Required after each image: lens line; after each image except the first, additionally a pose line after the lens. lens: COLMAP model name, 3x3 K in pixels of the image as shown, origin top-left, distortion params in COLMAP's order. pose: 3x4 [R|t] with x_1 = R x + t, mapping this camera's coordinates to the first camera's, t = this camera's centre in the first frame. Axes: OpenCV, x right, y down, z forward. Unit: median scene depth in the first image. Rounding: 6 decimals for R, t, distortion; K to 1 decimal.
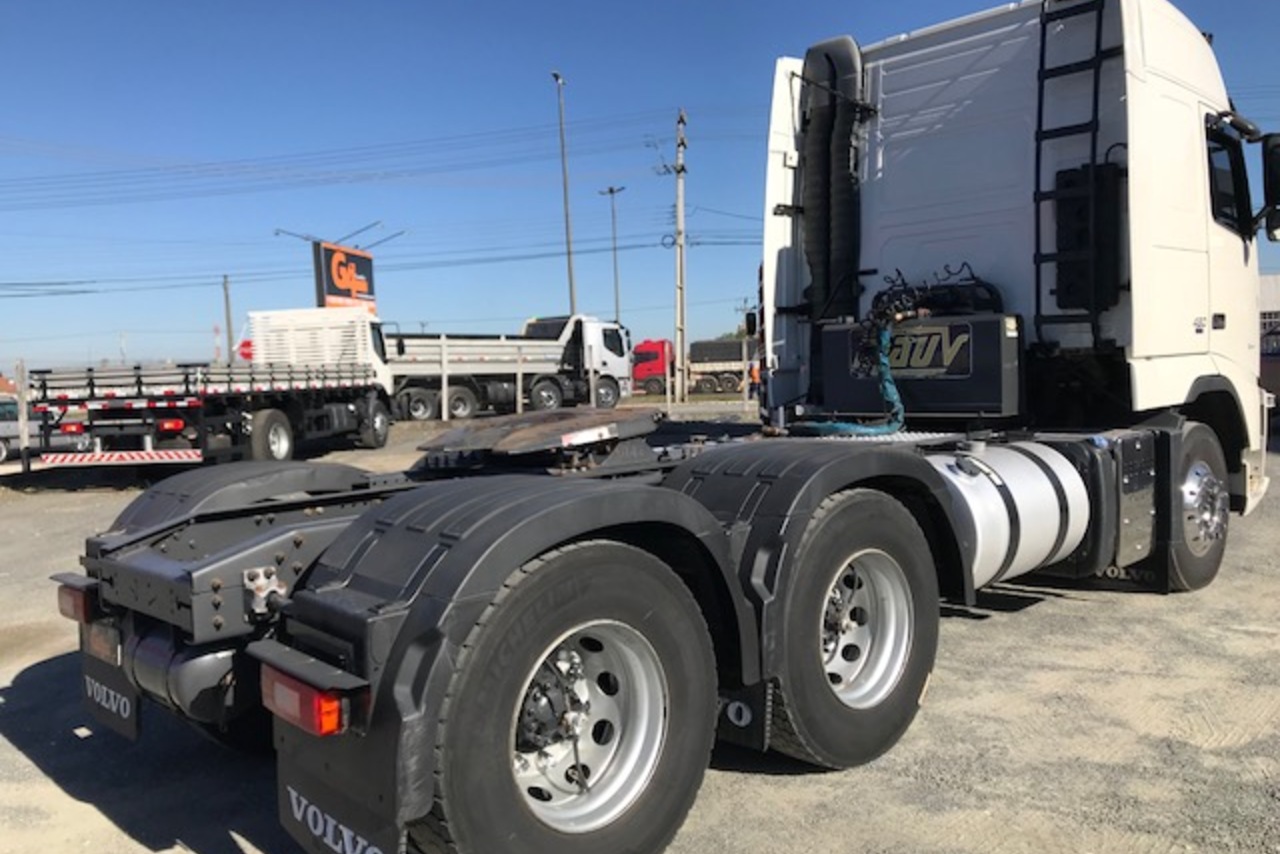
lens RADIAL K [[1034.5, 0, 639.8], [0, 1034.5, 423.9], [0, 0, 1]] dist [-0.006118, -0.002236]
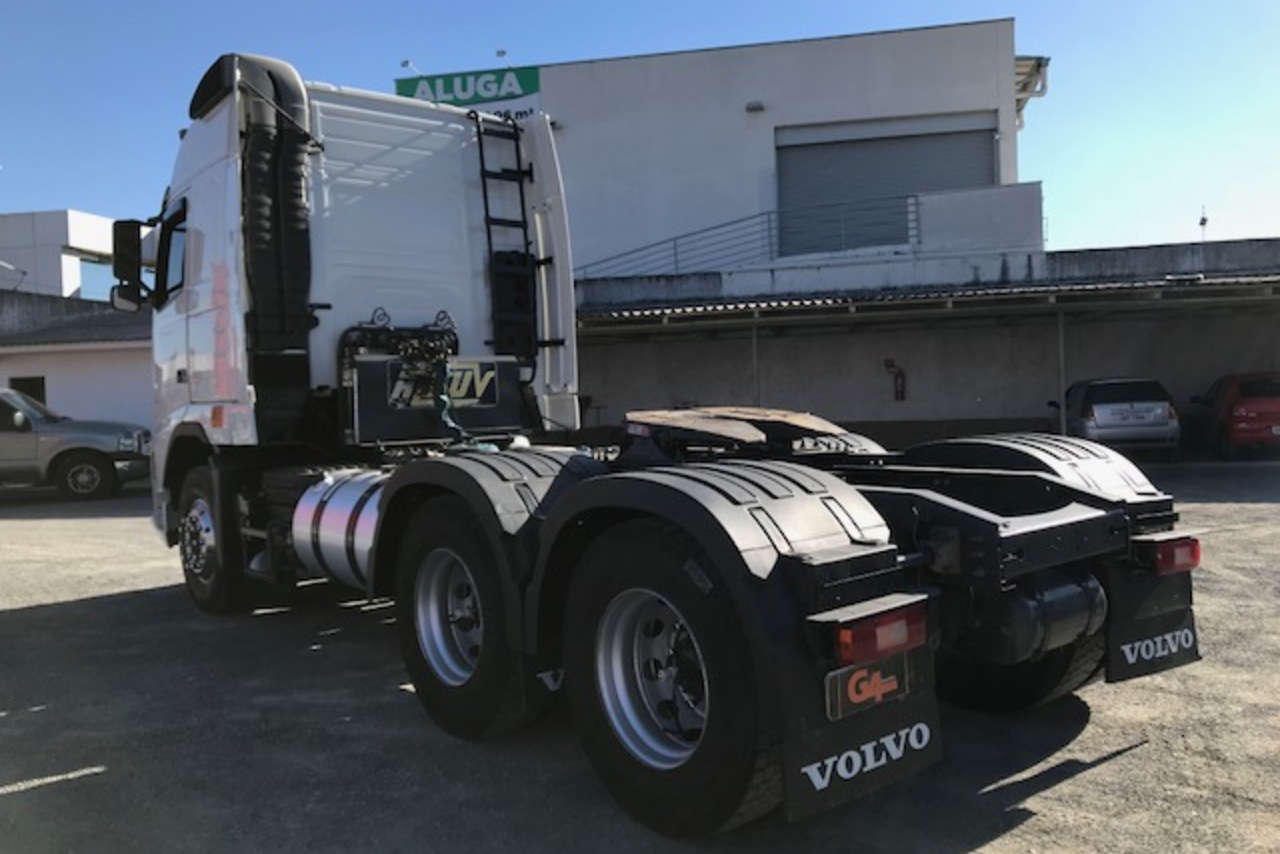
lens RADIAL K [[1034.5, 0, 640.2], [0, 1034.5, 428.7], [0, 0, 1]] dist [-0.006118, -0.002236]
pose [[0.066739, -0.008431, 0.997735, -0.848486], [0.074173, 0.997239, 0.003466, -0.008955], [-0.995010, 0.073773, 0.067180, 0.703034]]
